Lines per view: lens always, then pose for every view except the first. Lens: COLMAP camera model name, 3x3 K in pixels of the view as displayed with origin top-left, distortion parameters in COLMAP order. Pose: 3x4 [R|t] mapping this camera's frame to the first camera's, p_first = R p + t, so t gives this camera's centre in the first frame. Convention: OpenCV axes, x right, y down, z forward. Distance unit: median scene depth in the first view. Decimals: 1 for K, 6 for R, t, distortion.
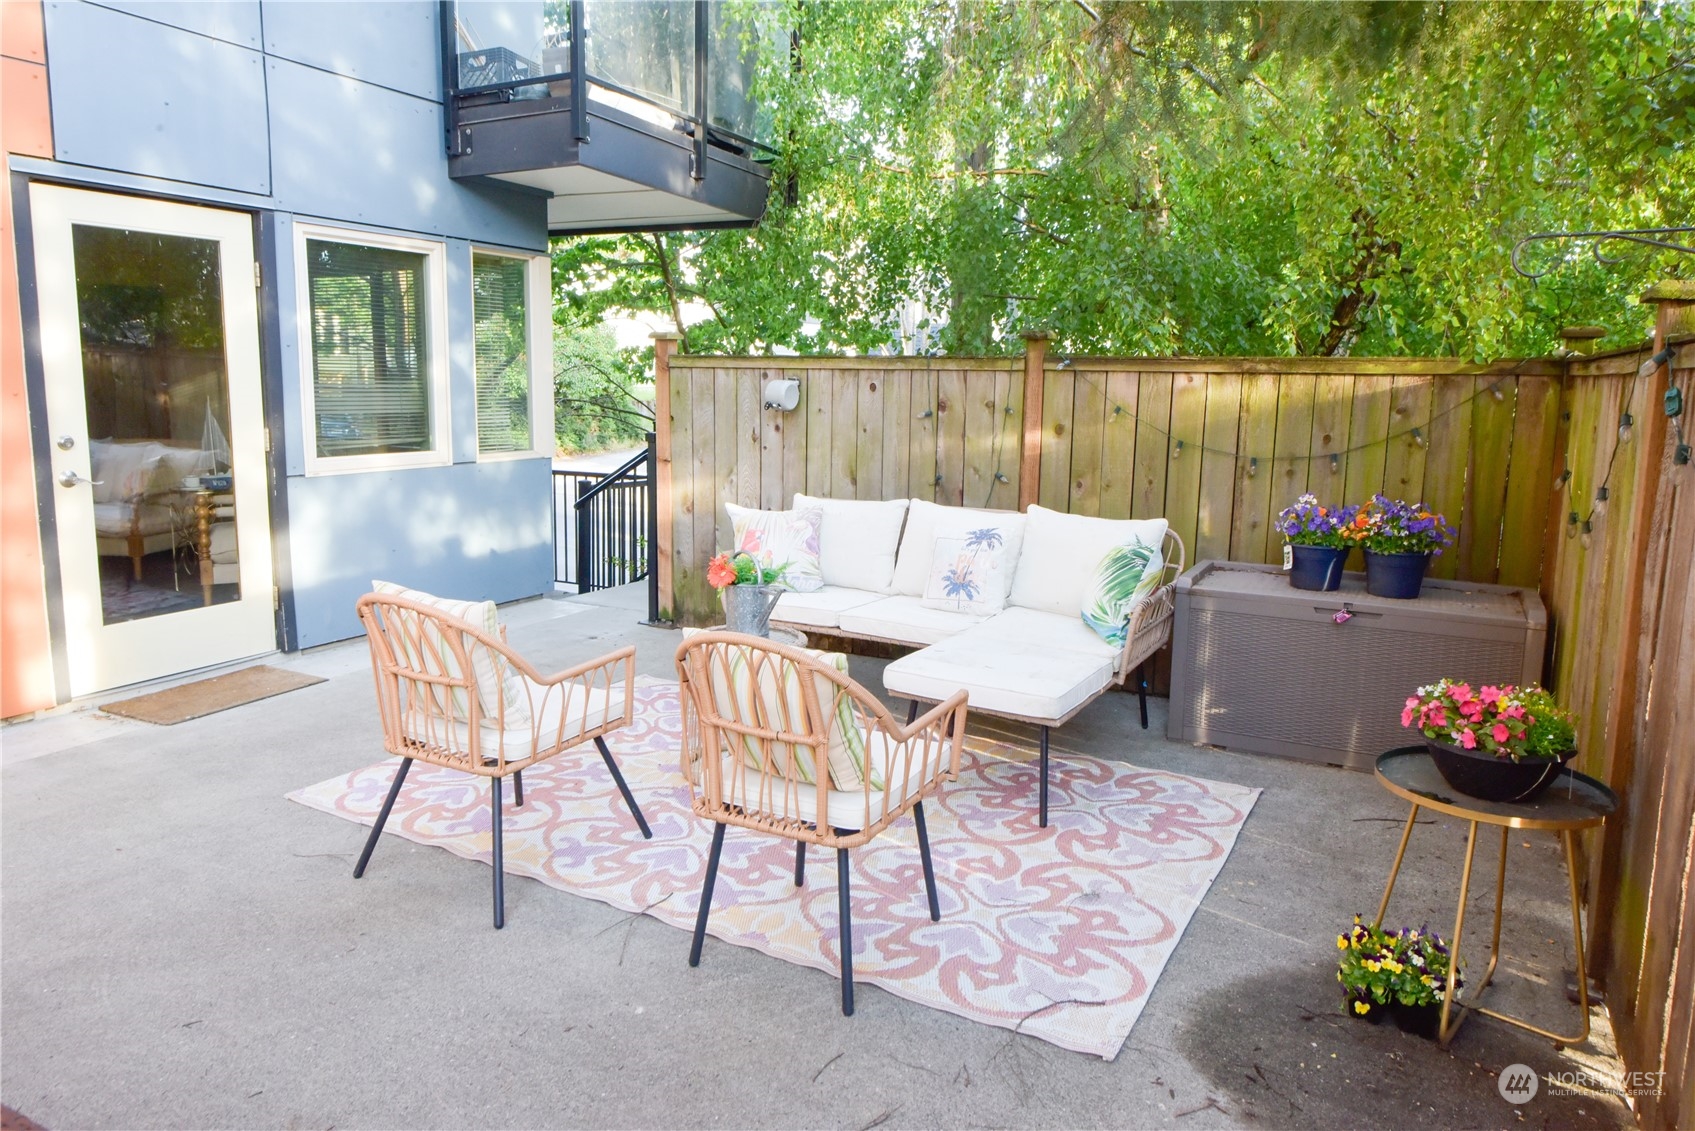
lens RADIAL K [[1102.6, 0, 850.5], [0, 1102.6, 554.3], [0, 0, 1]] dist [-0.001294, -0.001548]
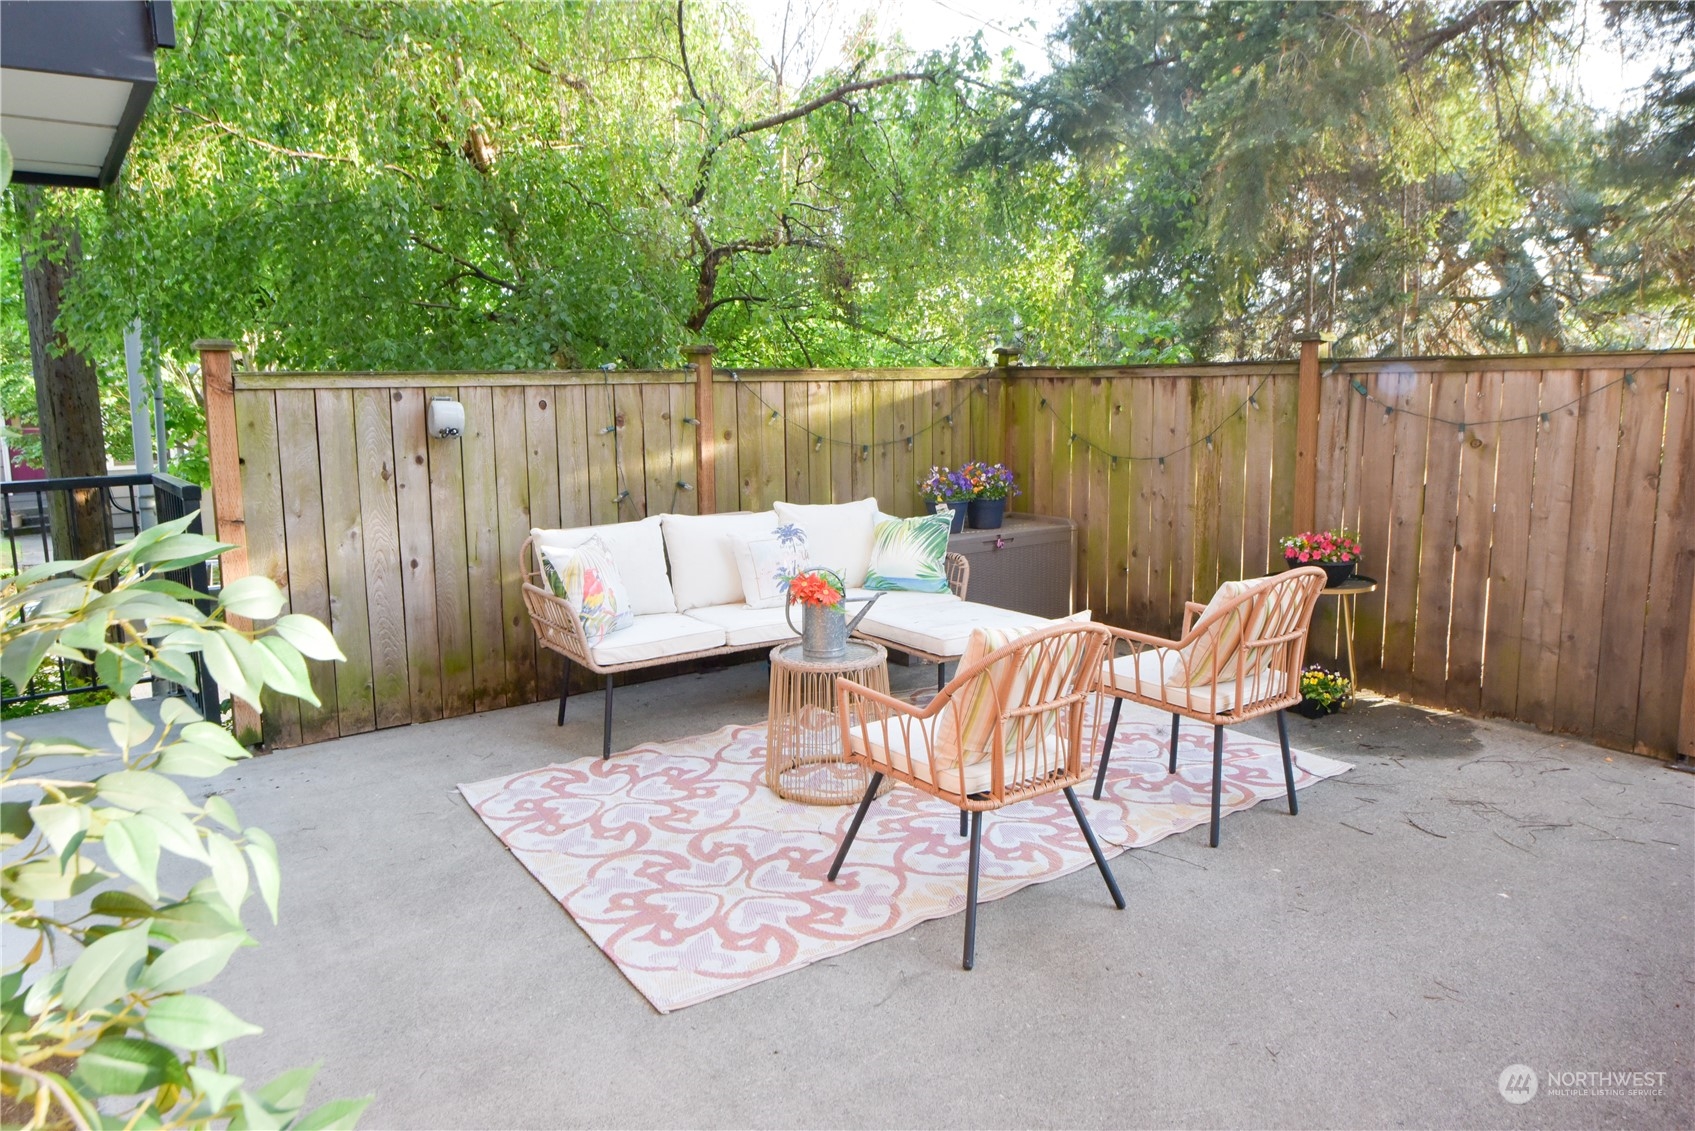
lens RADIAL K [[1102.6, 0, 849.1], [0, 1102.6, 563.3], [0, 0, 1]] dist [-0.001294, -0.001548]
pose [[0.443469, -0.165914, 0.880800, -0.745542], [0.162300, 0.981337, 0.103136, -0.081428], [-0.881473, 0.097216, 0.462120, 0.395480]]
